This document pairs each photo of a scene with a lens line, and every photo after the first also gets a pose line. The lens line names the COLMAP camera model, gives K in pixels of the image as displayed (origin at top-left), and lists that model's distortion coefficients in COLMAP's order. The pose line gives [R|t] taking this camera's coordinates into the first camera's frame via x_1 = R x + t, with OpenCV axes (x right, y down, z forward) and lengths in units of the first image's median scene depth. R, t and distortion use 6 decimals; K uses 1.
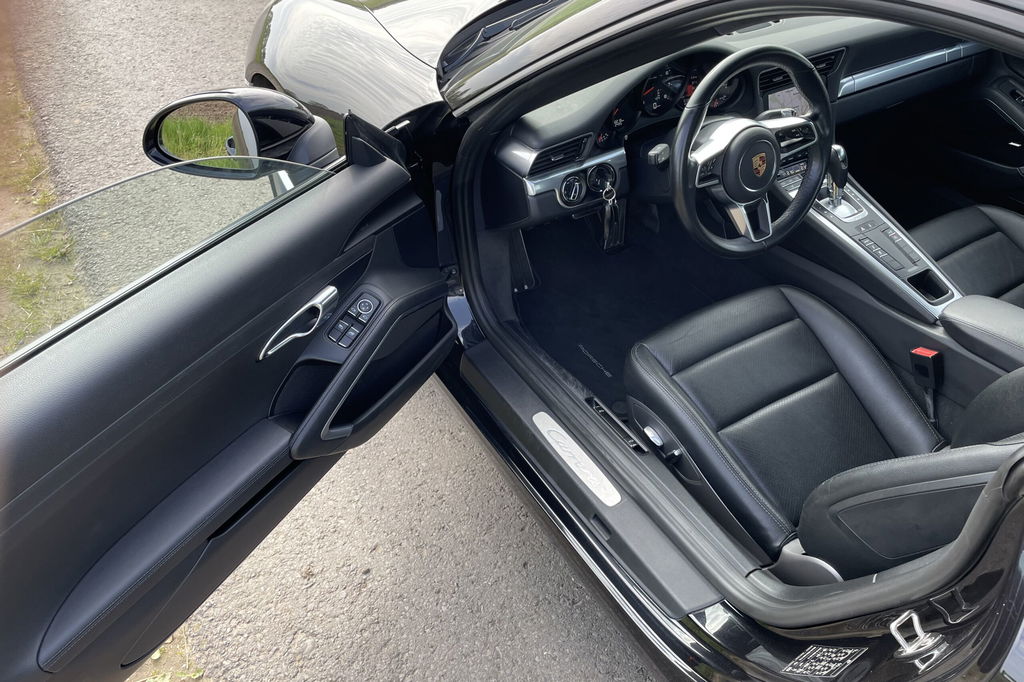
lens RADIAL K [[752.6, 0, 508.3], [0, 752.6, 334.8], [0, 0, 1]] dist [0.077813, -0.100333]
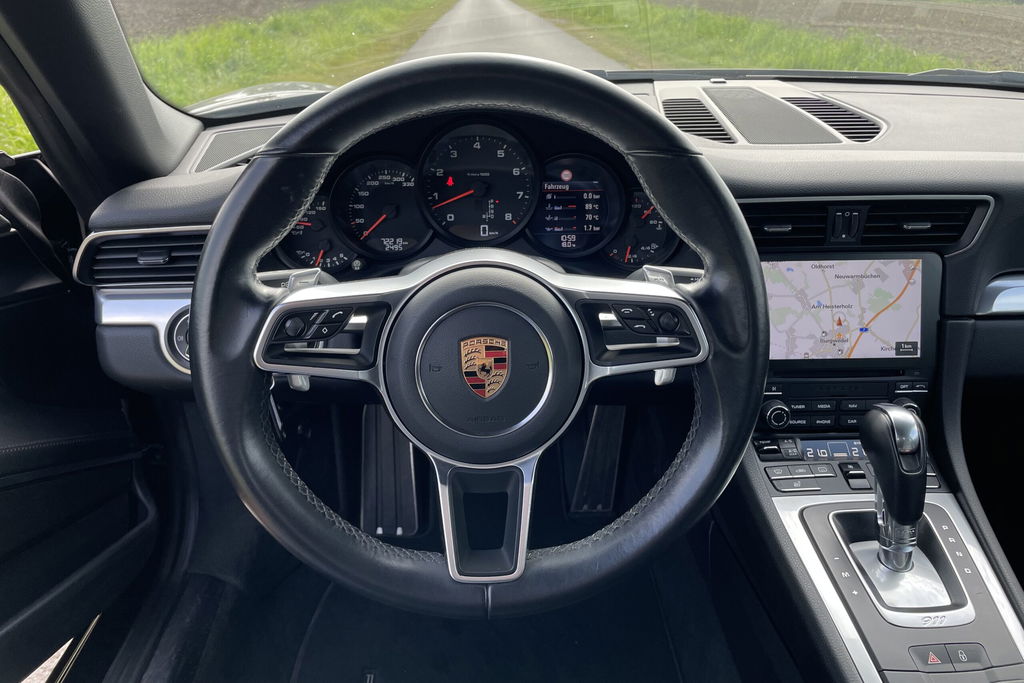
lens RADIAL K [[783.1, 0, 498.6], [0, 783.1, 294.8], [0, 0, 1]] dist [0.105915, -0.157819]
pose [[0.880083, 0.190235, -0.435045, 0.447398], [-0.316469, 0.918064, -0.238759, -0.152231], [0.353979, 0.347806, 0.868176, 0.602996]]
